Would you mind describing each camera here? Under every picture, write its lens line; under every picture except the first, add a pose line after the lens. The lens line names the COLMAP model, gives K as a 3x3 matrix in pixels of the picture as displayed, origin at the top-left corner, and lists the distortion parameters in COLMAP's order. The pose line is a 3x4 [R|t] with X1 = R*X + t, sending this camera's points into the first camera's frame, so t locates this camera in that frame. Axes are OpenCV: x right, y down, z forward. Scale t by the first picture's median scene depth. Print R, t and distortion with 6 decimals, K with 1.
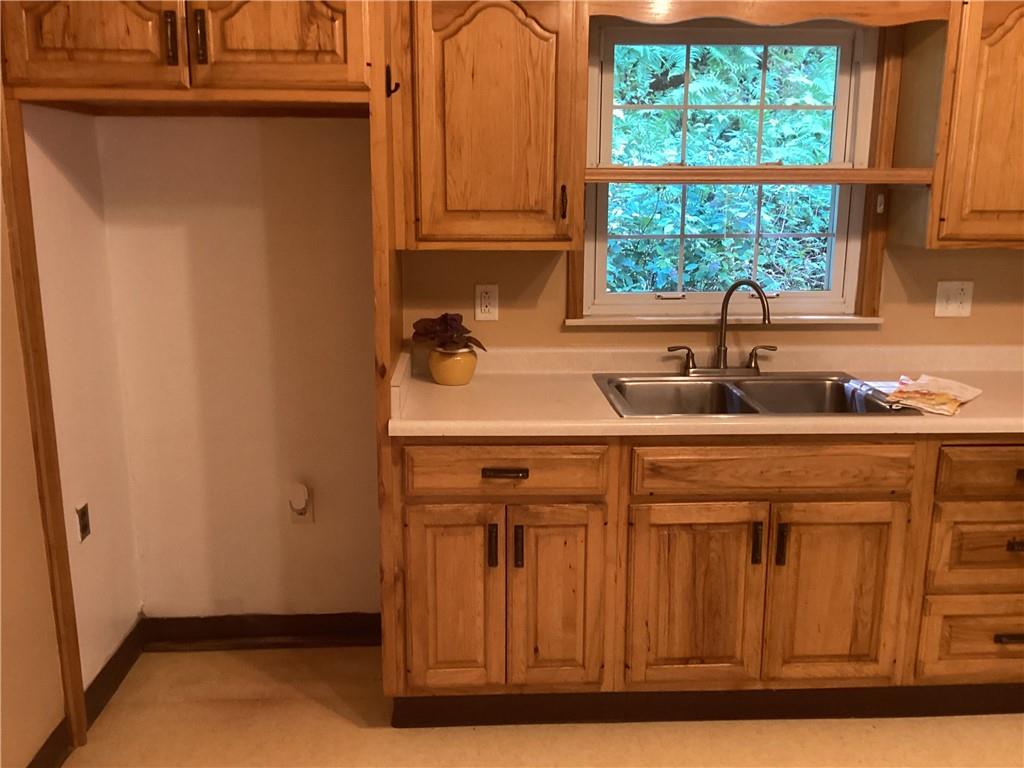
lens RADIAL K [[935.8, 0, 517.3], [0, 935.8, 386.4], [0, 0, 1]] dist [0.088715, -0.191764]
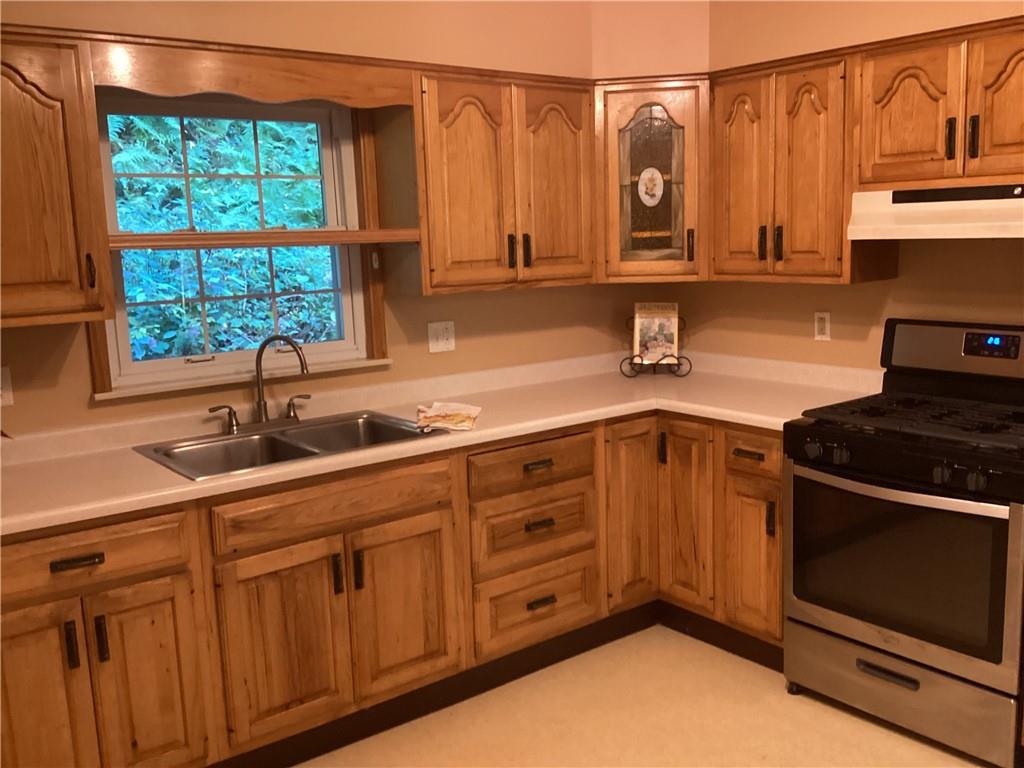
lens RADIAL K [[935.8, 0, 517.3], [0, 935.8, 386.4], [0, 0, 1]] dist [0.088715, -0.191764]
pose [[0.819916, -0.122639, 0.559194, -0.146129], [0.161511, 0.986660, -0.020426, 0.009726], [-0.549229, 0.107064, 0.828785, -0.024425]]
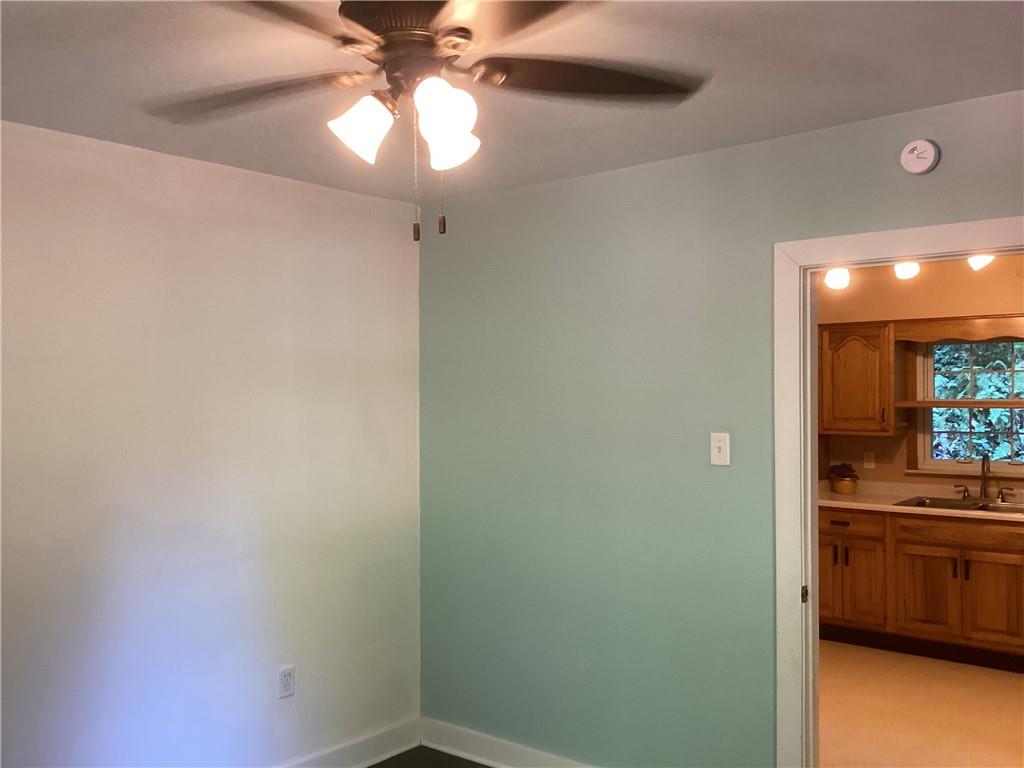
lens RADIAL K [[935.8, 0, 517.3], [0, 935.8, 386.4], [0, 0, 1]] dist [0.088715, -0.191764]
pose [[0.750818, -0.008479, -0.660454, 0.919560], [-0.137926, 0.975861, -0.169326, 0.258642], [0.645948, 0.218227, 0.731525, -1.331923]]
